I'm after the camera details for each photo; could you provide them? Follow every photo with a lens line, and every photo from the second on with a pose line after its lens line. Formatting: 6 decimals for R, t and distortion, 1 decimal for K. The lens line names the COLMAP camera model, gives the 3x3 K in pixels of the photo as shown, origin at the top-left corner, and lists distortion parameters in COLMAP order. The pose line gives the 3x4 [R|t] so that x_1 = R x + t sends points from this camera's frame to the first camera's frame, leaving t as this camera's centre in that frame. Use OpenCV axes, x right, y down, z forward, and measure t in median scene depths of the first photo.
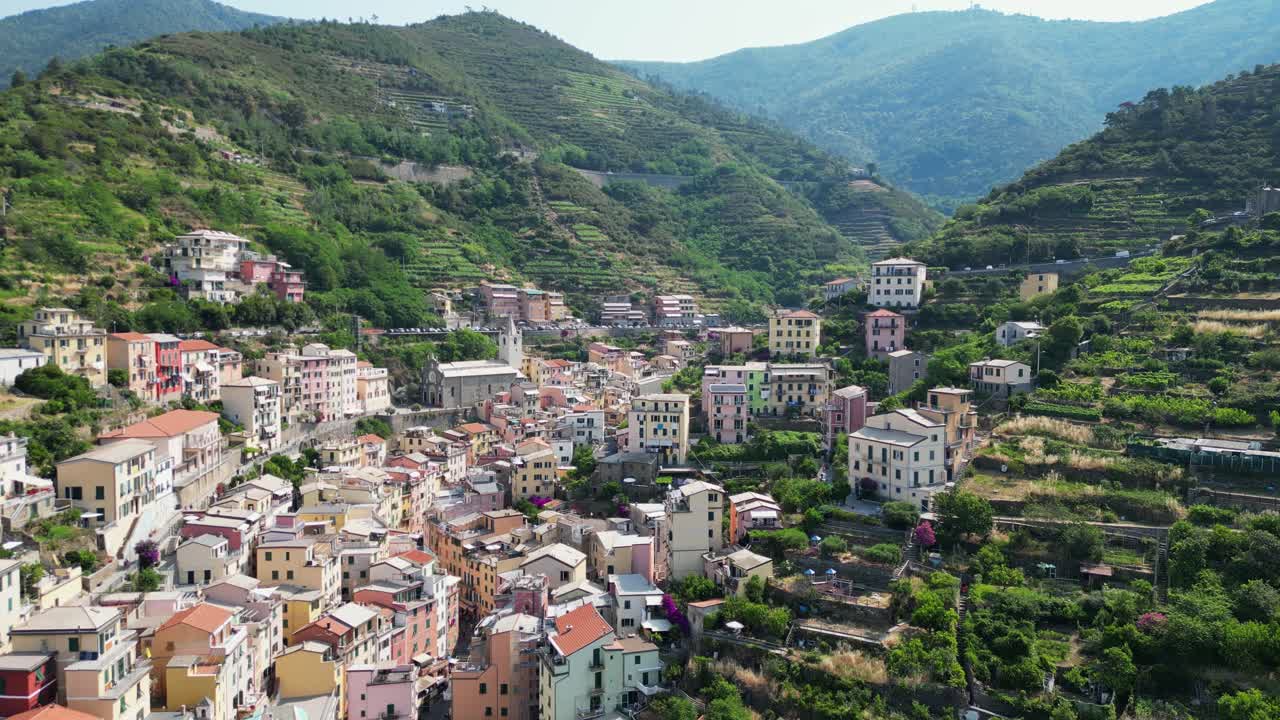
lens RADIAL K [[937.8, 0, 640.0], [0, 937.8, 360.0], [0, 0, 1]] dist [0.059952, -0.000633]
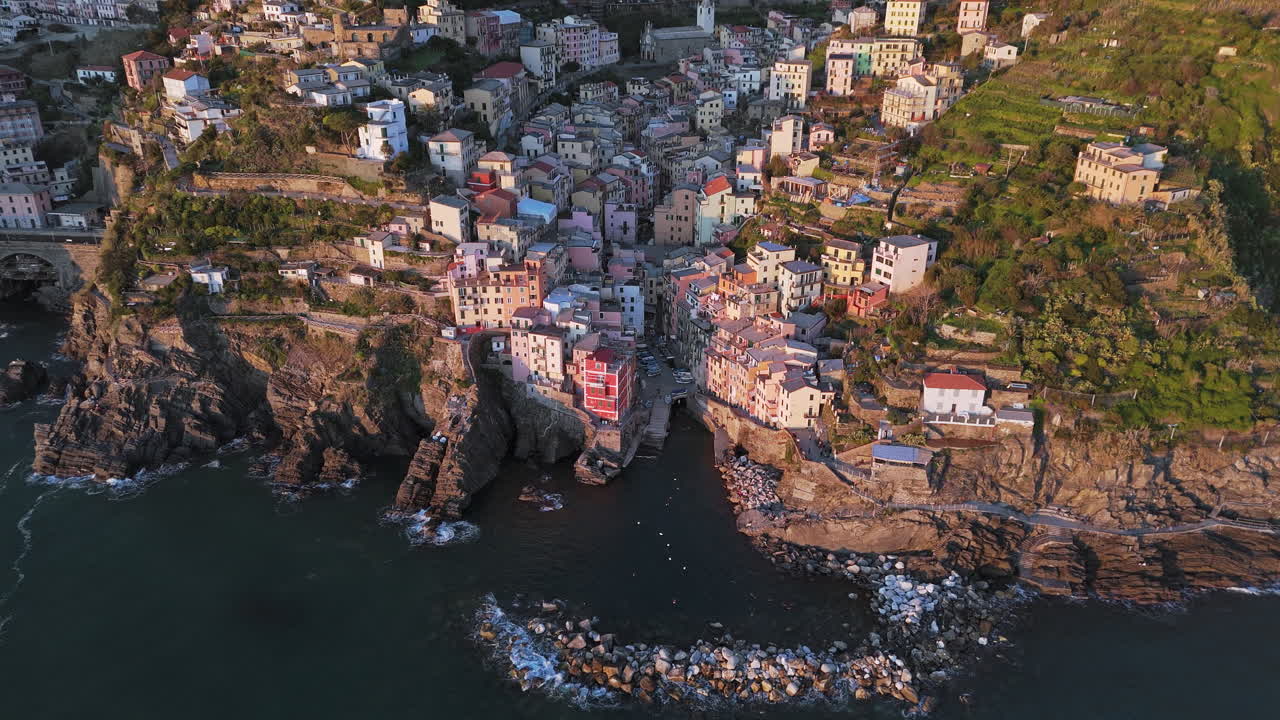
lens RADIAL K [[937.8, 0, 640.0], [0, 937.8, 360.0], [0, 0, 1]] dist [0.059952, -0.000633]
pose [[0.973881, 0.094727, -0.206357, 0.158273], [-0.015680, 0.934707, 0.355073, -0.054571], [0.226519, -0.342563, 0.911779, -0.692857]]
